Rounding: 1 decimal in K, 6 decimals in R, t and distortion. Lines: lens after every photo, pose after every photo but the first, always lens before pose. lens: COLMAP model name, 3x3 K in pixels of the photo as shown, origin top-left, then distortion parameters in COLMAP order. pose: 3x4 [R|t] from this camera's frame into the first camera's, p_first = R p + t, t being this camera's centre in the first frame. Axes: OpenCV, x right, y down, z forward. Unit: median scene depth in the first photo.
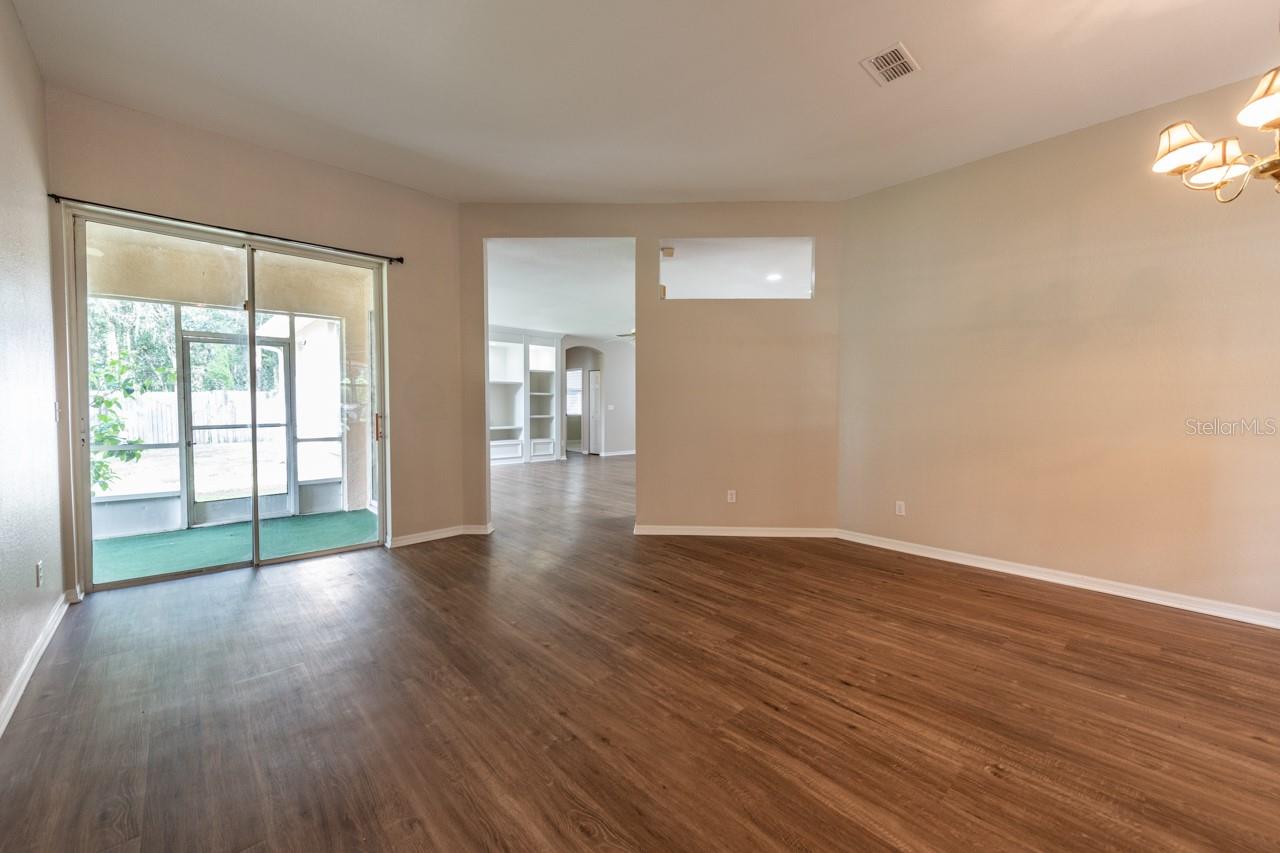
lens RADIAL K [[511.9, 0, 640.3], [0, 511.9, 422.7], [0, 0, 1]] dist [0.000859, -0.000098]
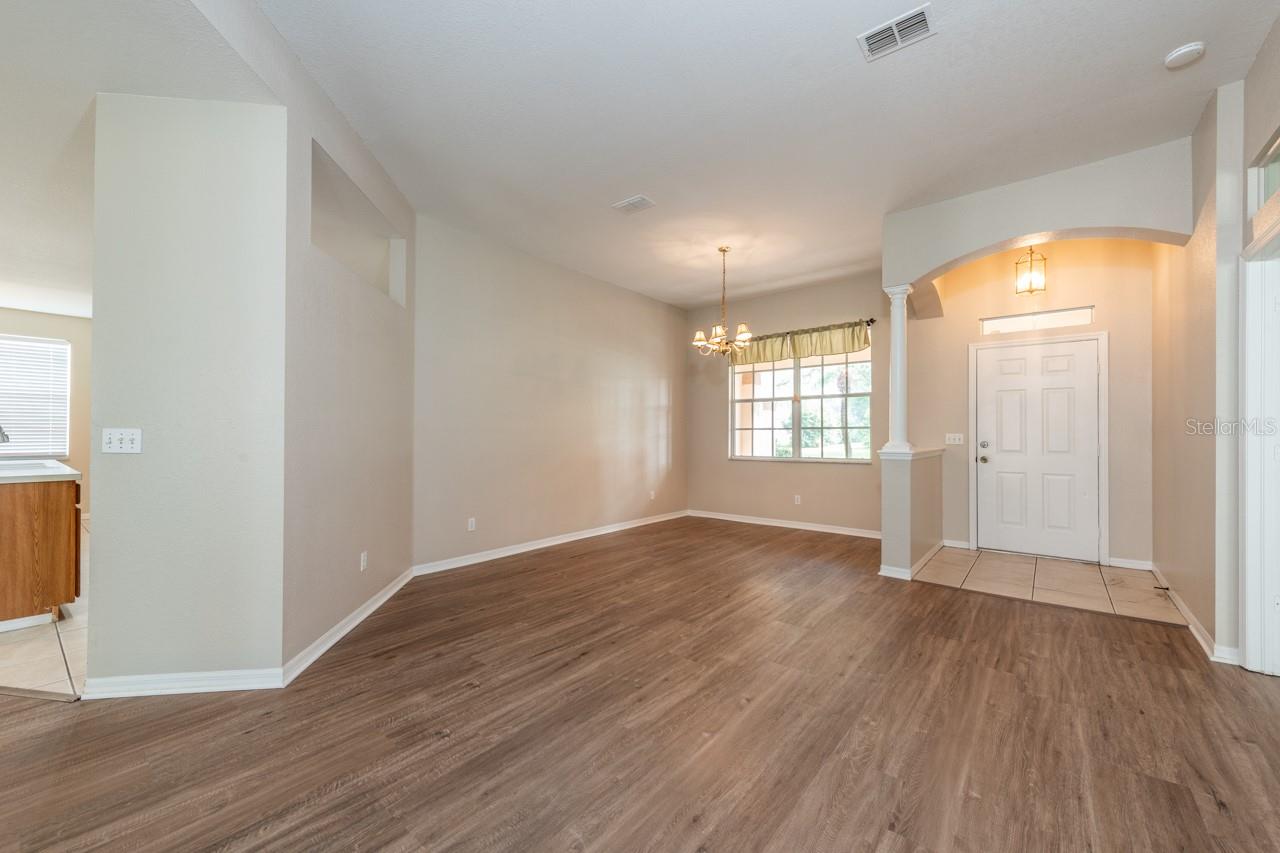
lens RADIAL K [[511.9, 0, 640.0], [0, 511.9, 427.1], [0, 0, 1]] dist [0.000859, -0.000098]
pose [[-0.156248, 0.002448, 0.987715, -0.860339], [0.034633, 0.999396, 0.003001, -0.046255], [-0.987110, 0.034677, -0.156238, 1.077199]]
